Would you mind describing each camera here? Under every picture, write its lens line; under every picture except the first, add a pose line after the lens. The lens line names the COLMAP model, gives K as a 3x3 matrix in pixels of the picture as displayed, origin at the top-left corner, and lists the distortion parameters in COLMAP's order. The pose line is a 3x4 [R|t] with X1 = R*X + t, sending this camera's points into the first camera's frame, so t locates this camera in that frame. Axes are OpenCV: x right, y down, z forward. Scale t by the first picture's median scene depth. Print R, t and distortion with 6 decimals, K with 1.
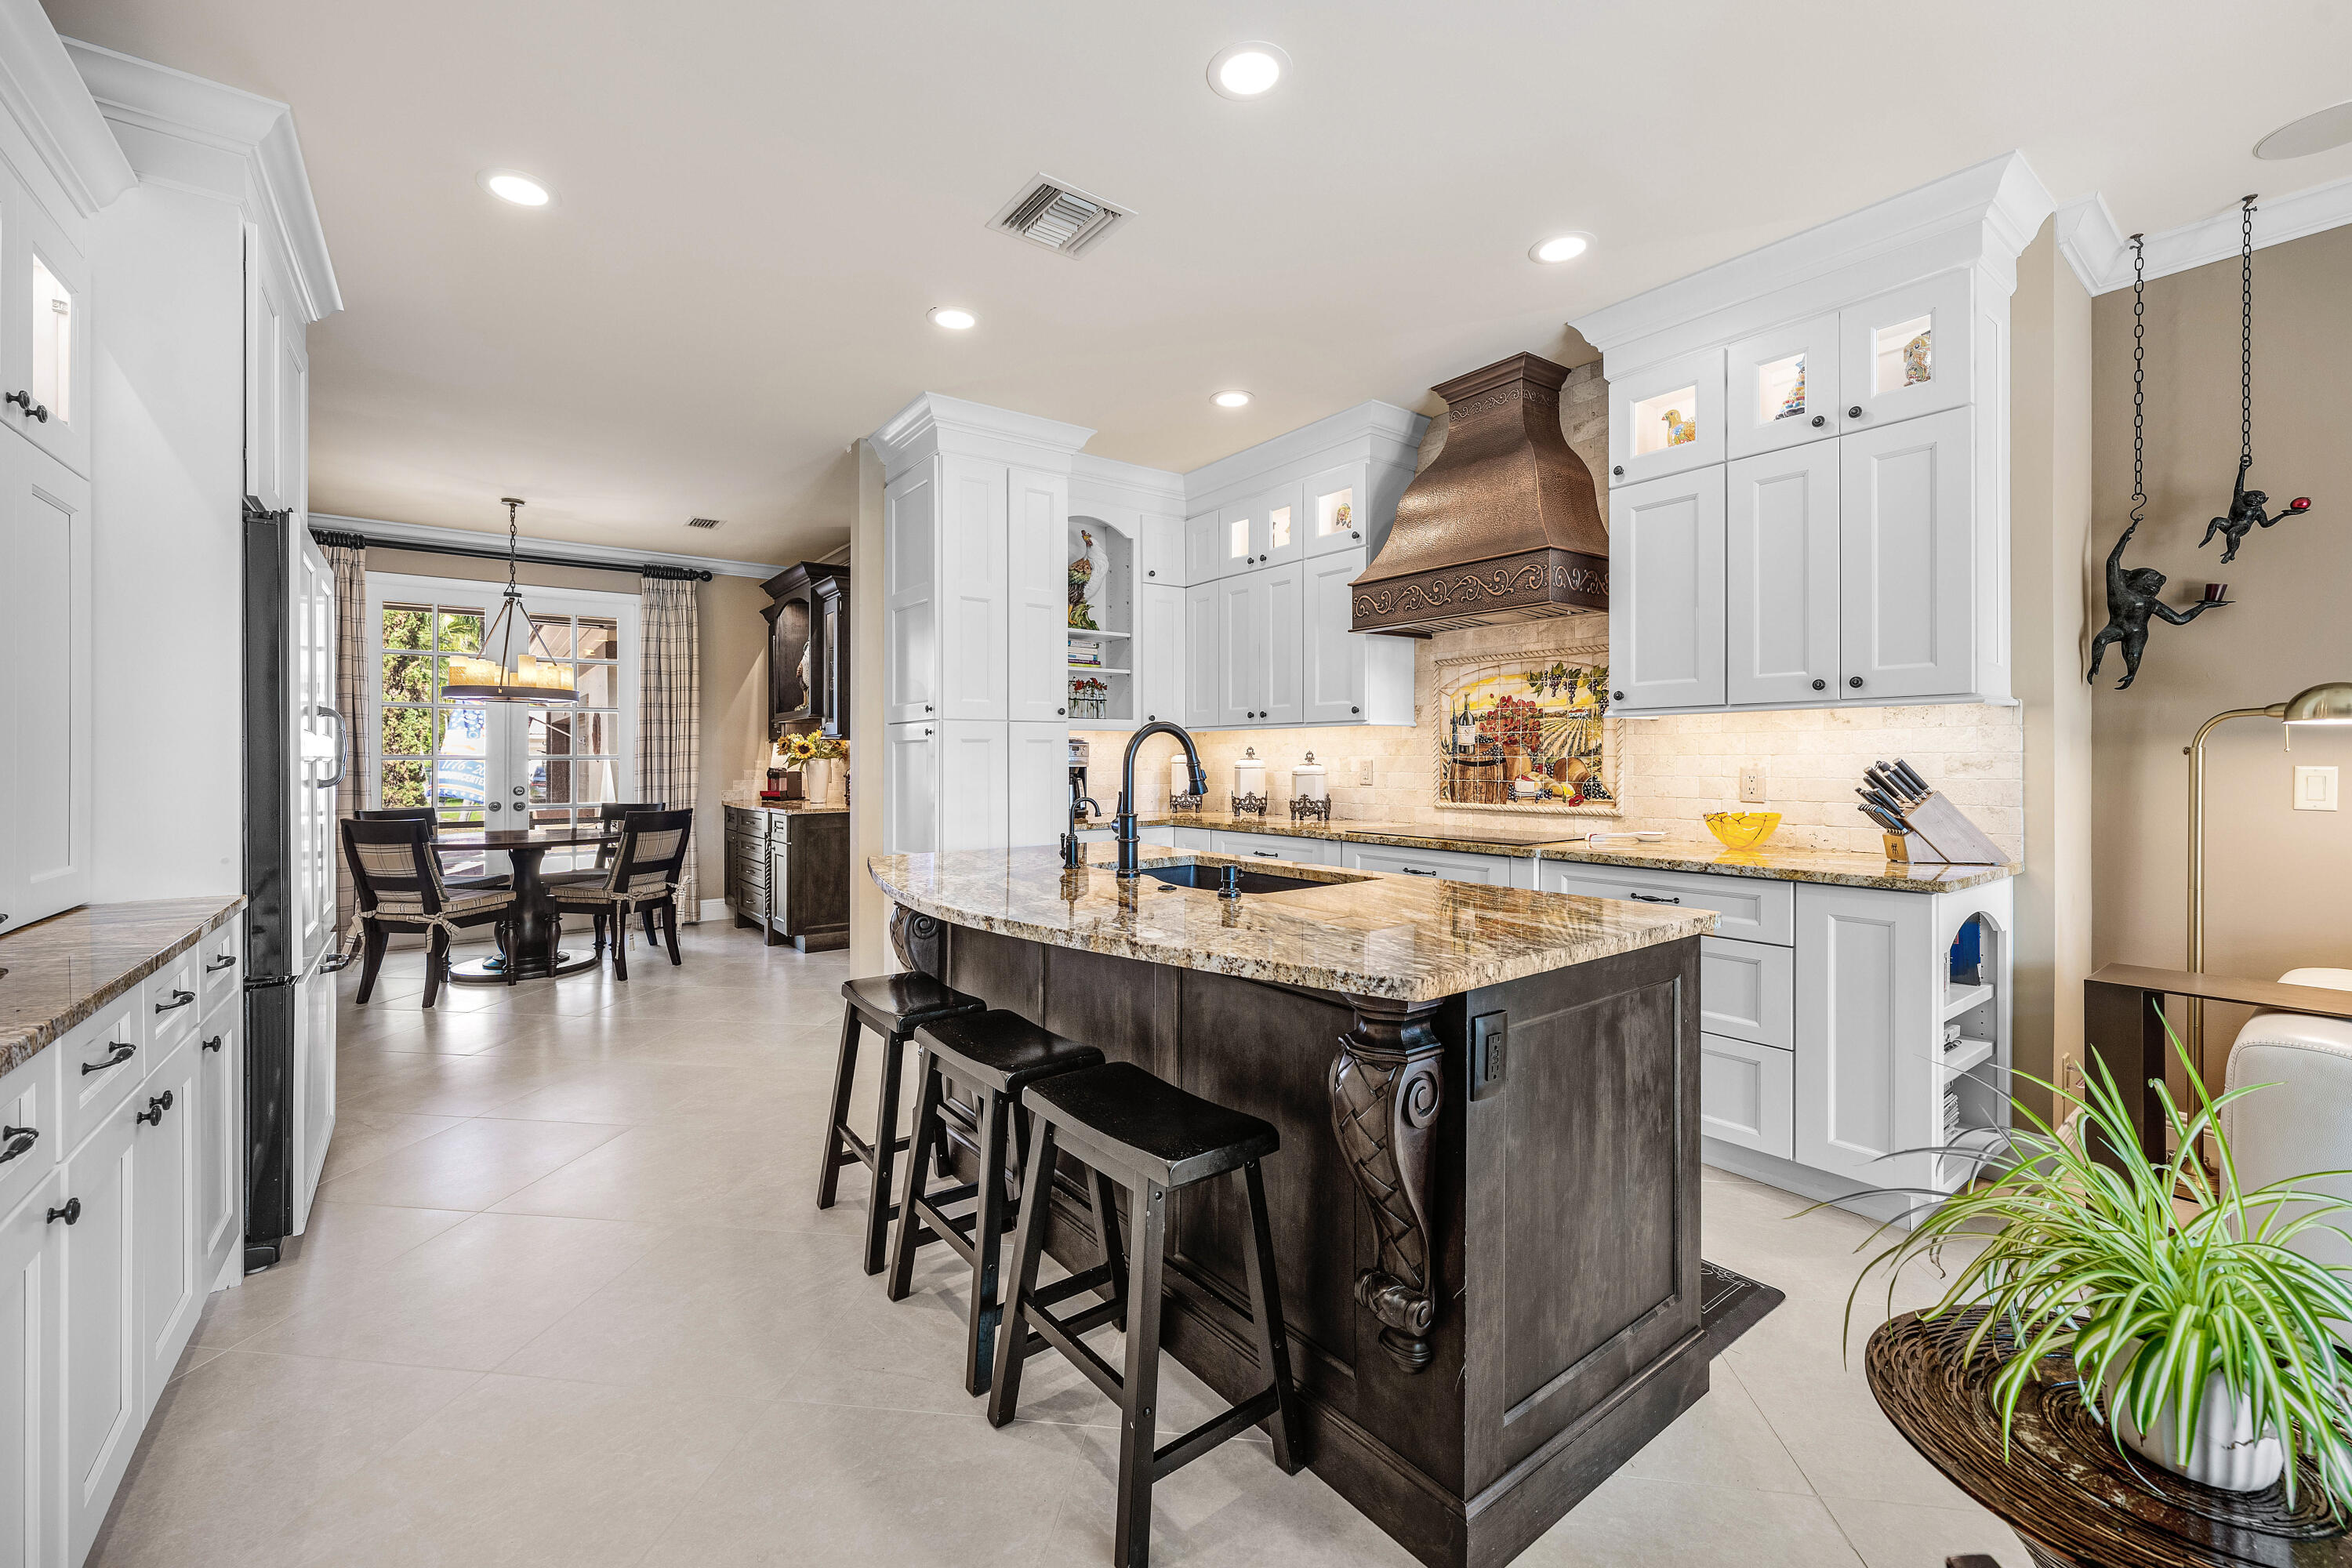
lens RADIAL K [[963.7, 0, 1163.6], [0, 963.7, 773.2], [0, 0, 1]] dist [-0.000894, -0.000413]
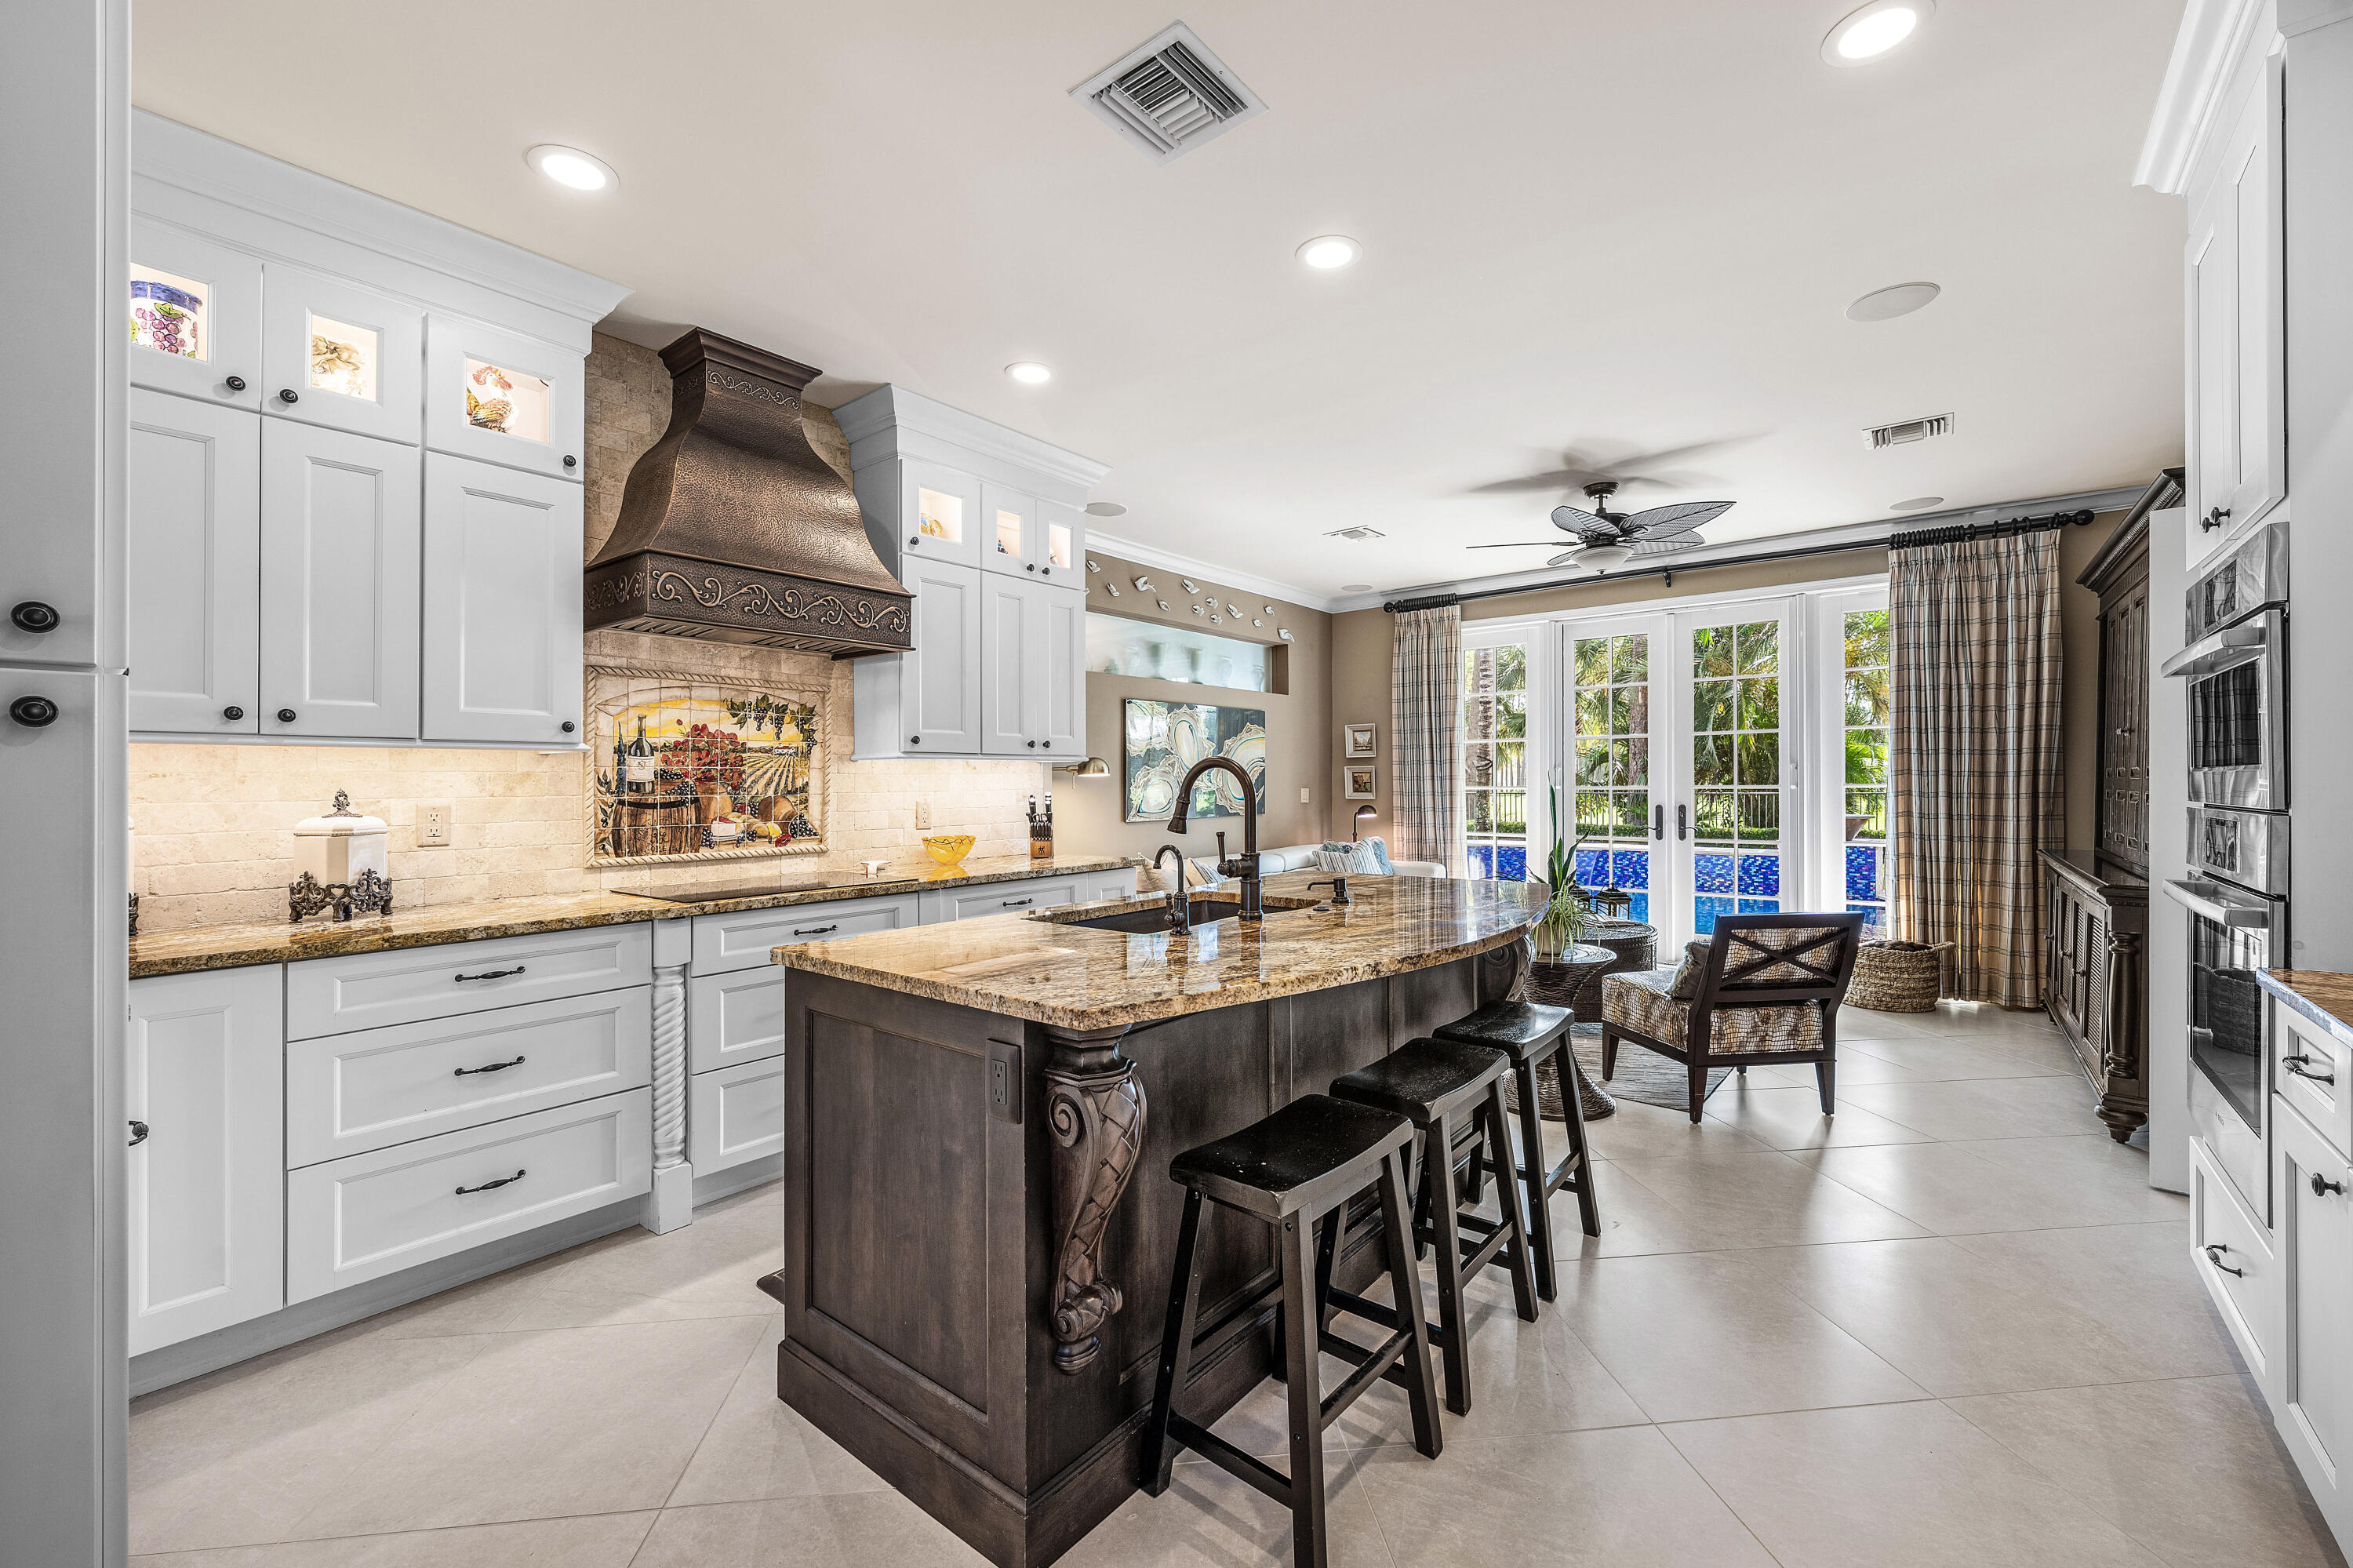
lens RADIAL K [[952.5, 0, 1213.9], [0, 952.5, 800.8], [0, 0, 1]] dist [-0.001126, -0.000073]
pose [[-0.268243, -0.008816, 0.963311, -0.471436], [0.027855, 0.999469, 0.016903, -0.011960], [-0.962949, 0.031367, -0.267855, 0.651052]]
